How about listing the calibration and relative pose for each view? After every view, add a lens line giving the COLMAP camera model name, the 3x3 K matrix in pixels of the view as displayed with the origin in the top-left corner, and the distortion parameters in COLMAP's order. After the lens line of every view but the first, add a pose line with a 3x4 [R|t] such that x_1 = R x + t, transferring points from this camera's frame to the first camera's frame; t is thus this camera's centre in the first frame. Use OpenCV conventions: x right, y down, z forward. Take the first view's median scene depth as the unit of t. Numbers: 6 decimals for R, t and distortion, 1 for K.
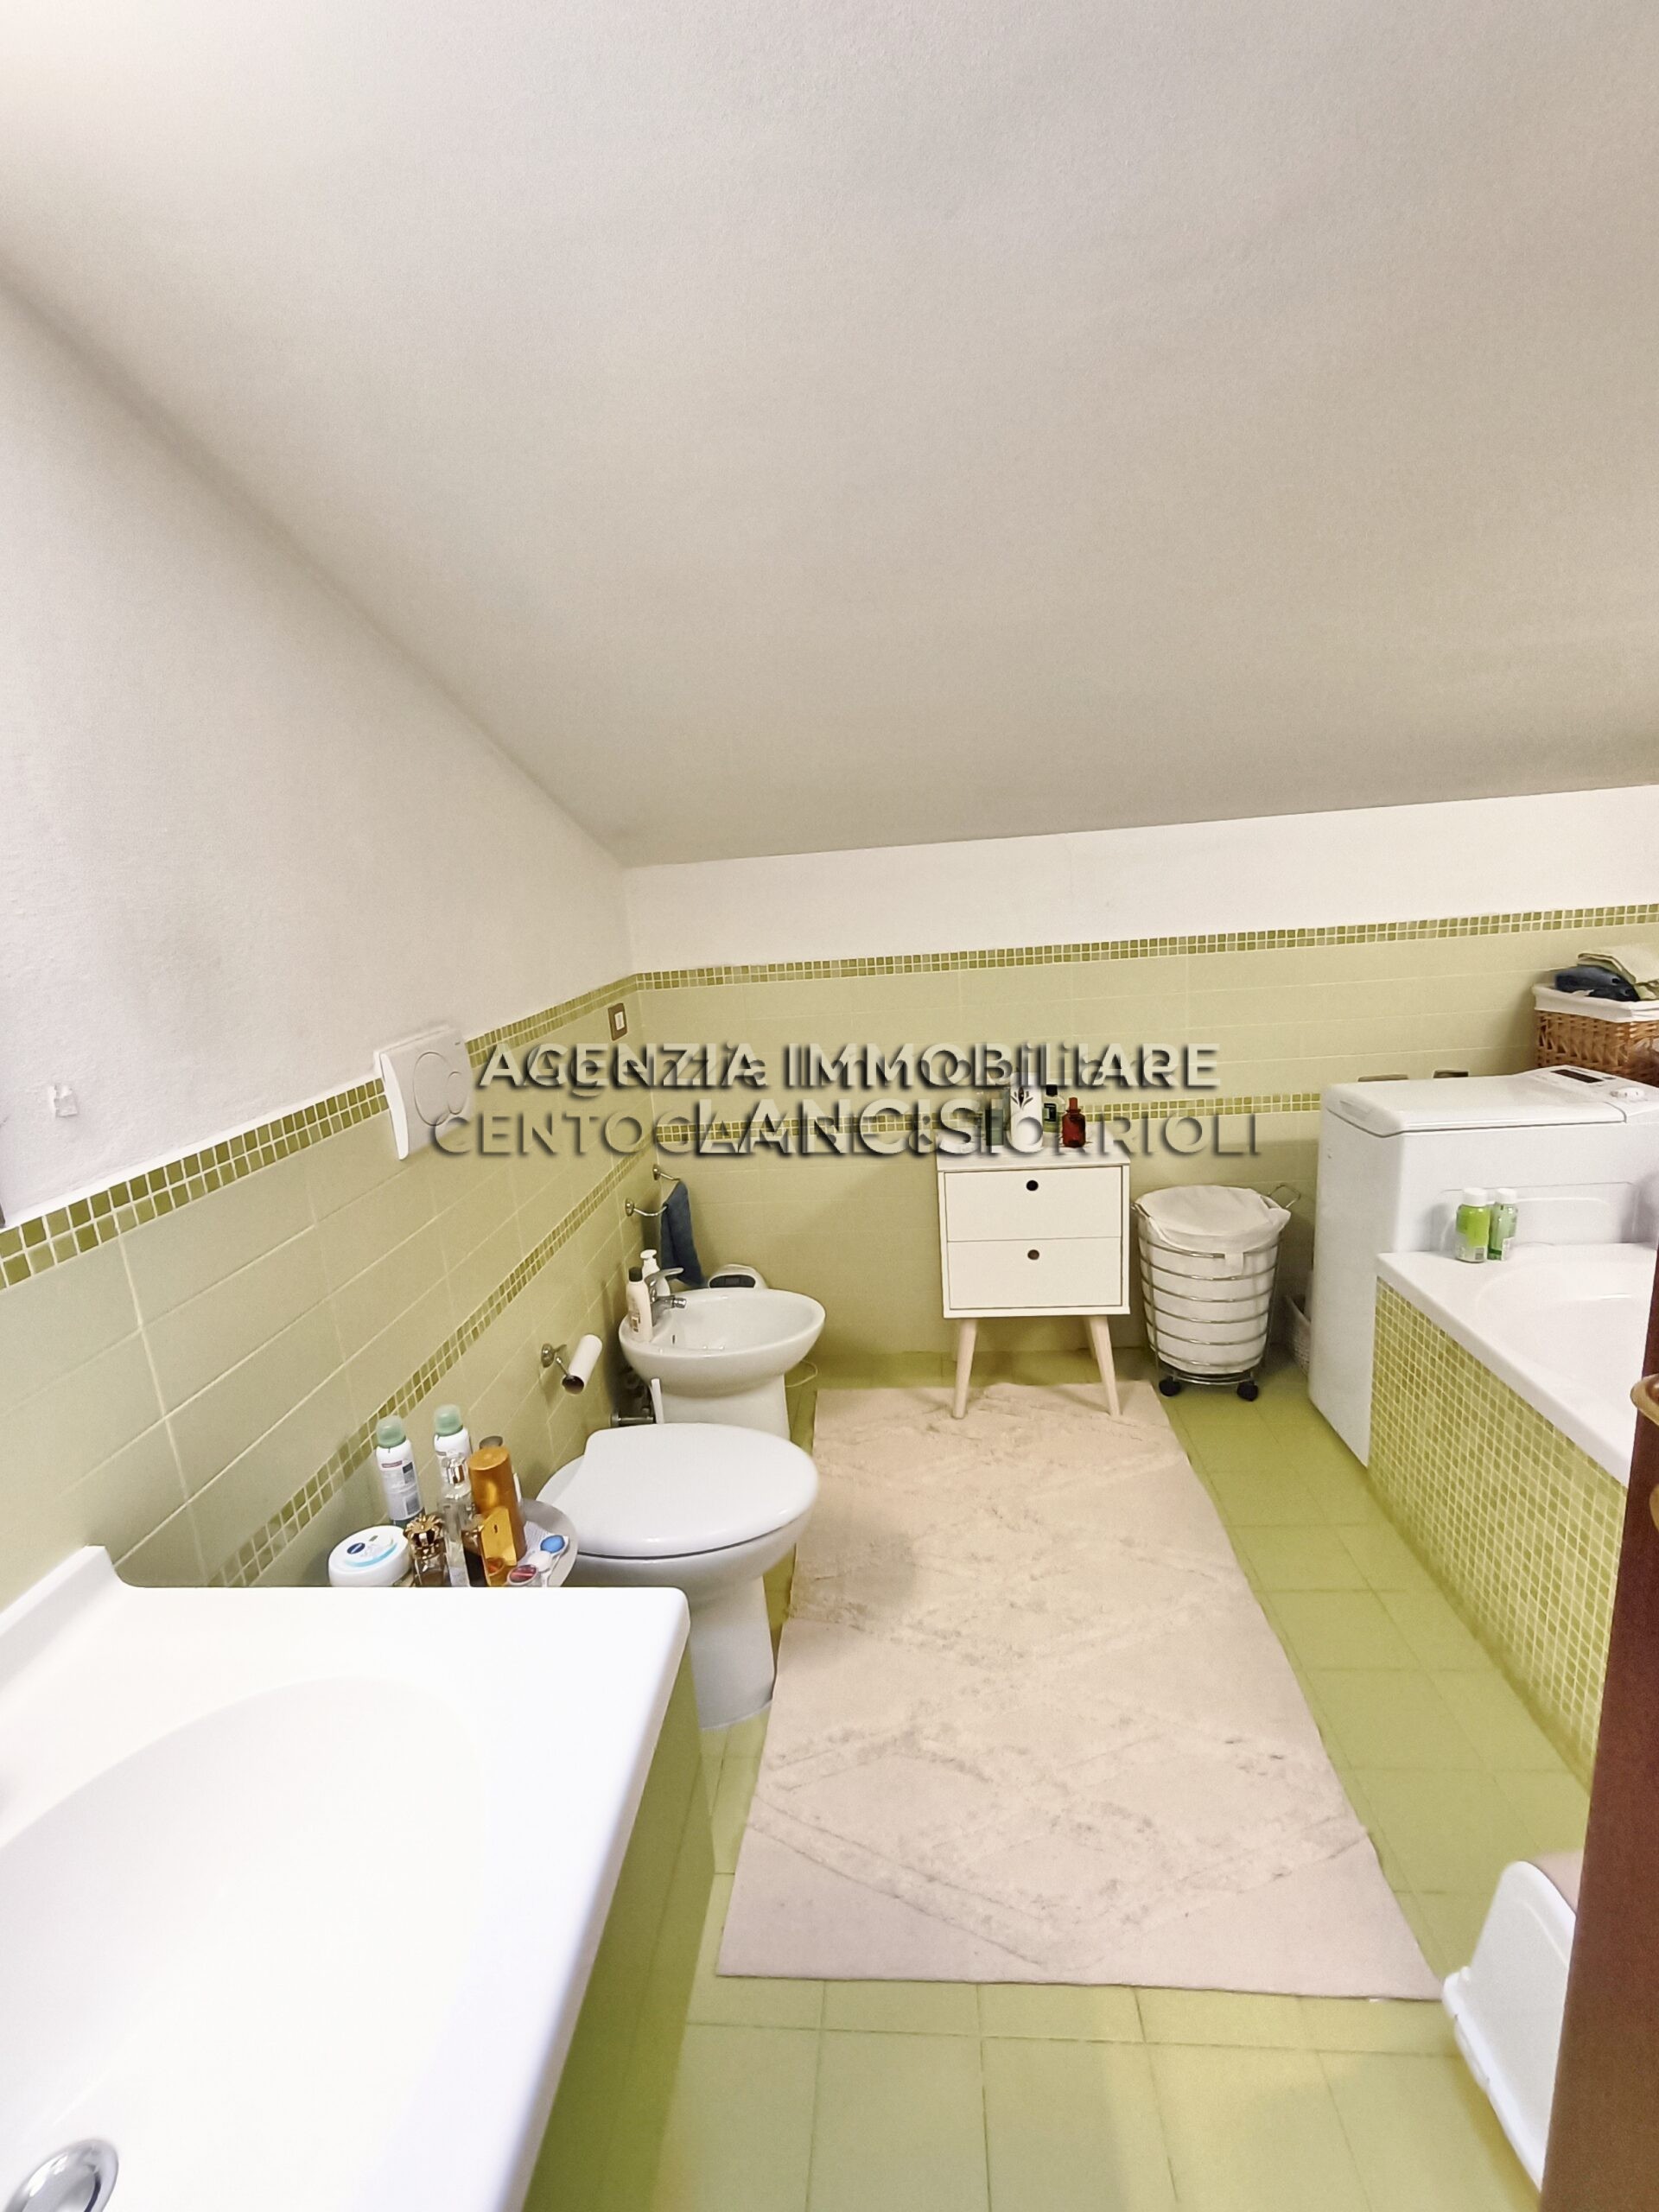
lens RADIAL K [[1008.9, 0, 826.7], [0, 1008.9, 1106.5], [0, 0, 1]] dist [-0.002204, 0.000210]
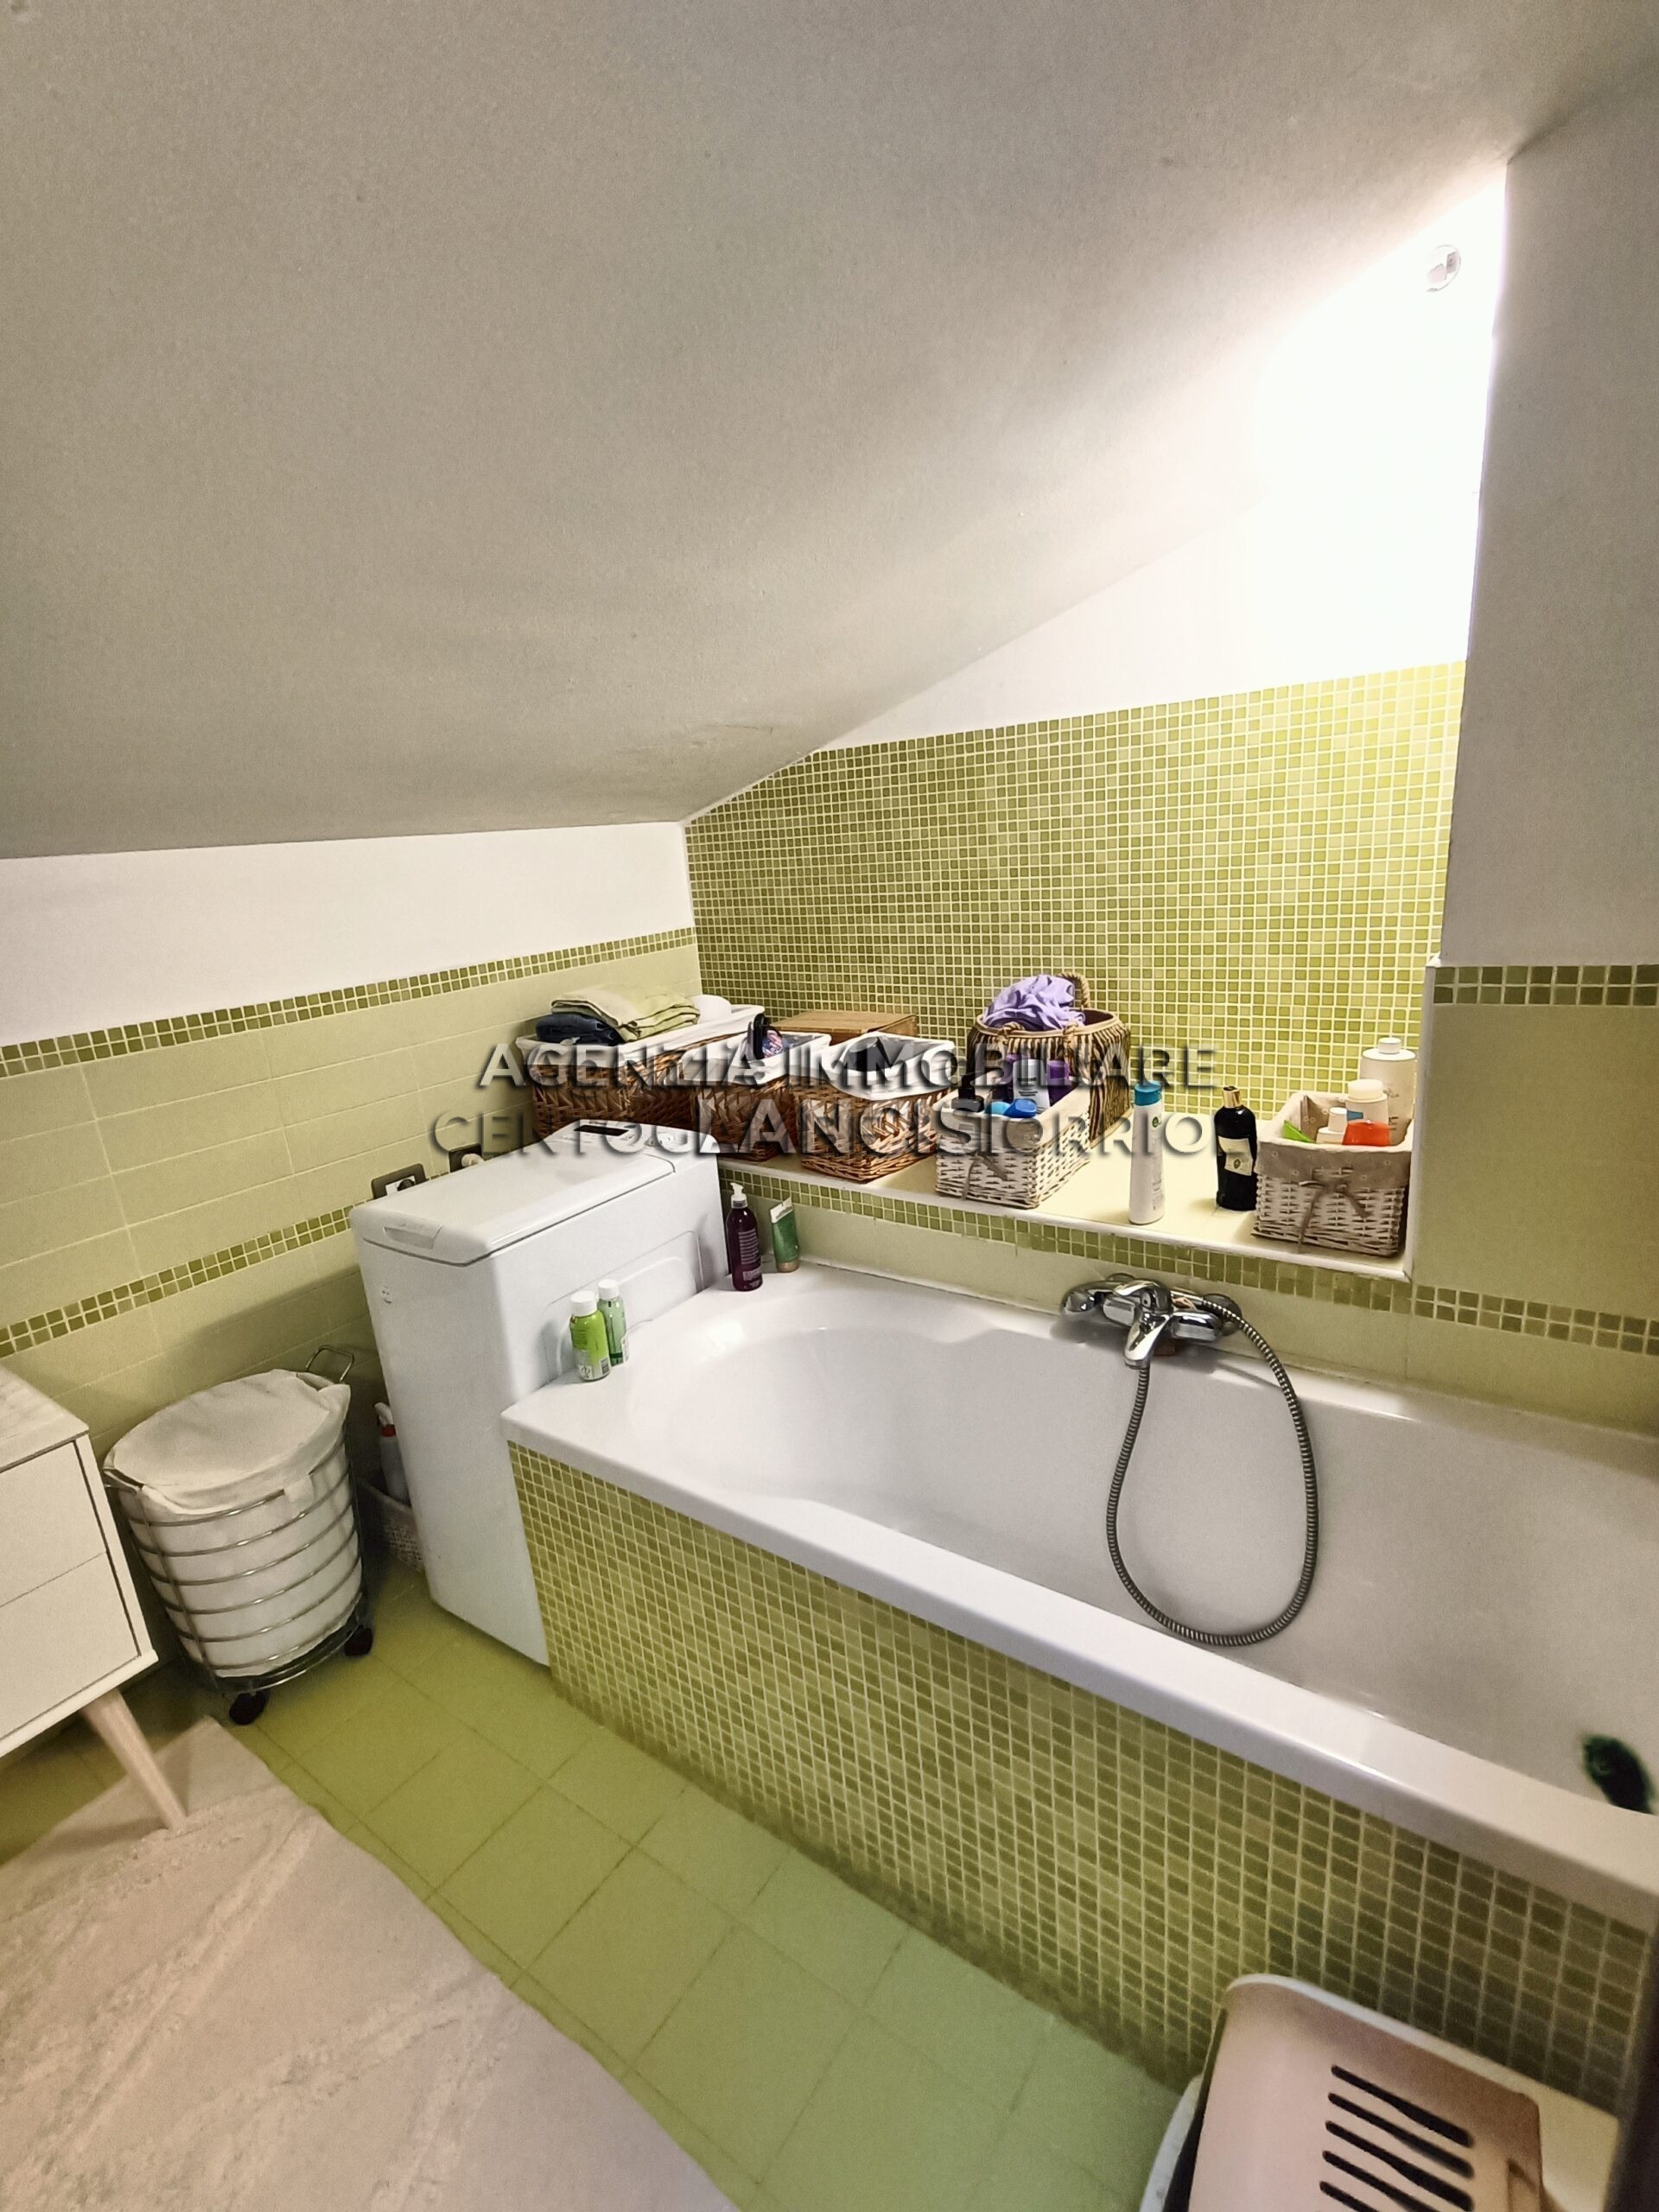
lens RADIAL K [[1008.9, 0, 826.5], [0, 1008.9, 1108.7], [0, 0, 1]] dist [-0.002204, 0.000210]
pose [[0.512705, -0.191854, 0.836855, 0.063397], [0.231637, 0.969479, 0.080345, -0.070721], [-0.826727, 0.152654, 0.541497, 0.289652]]
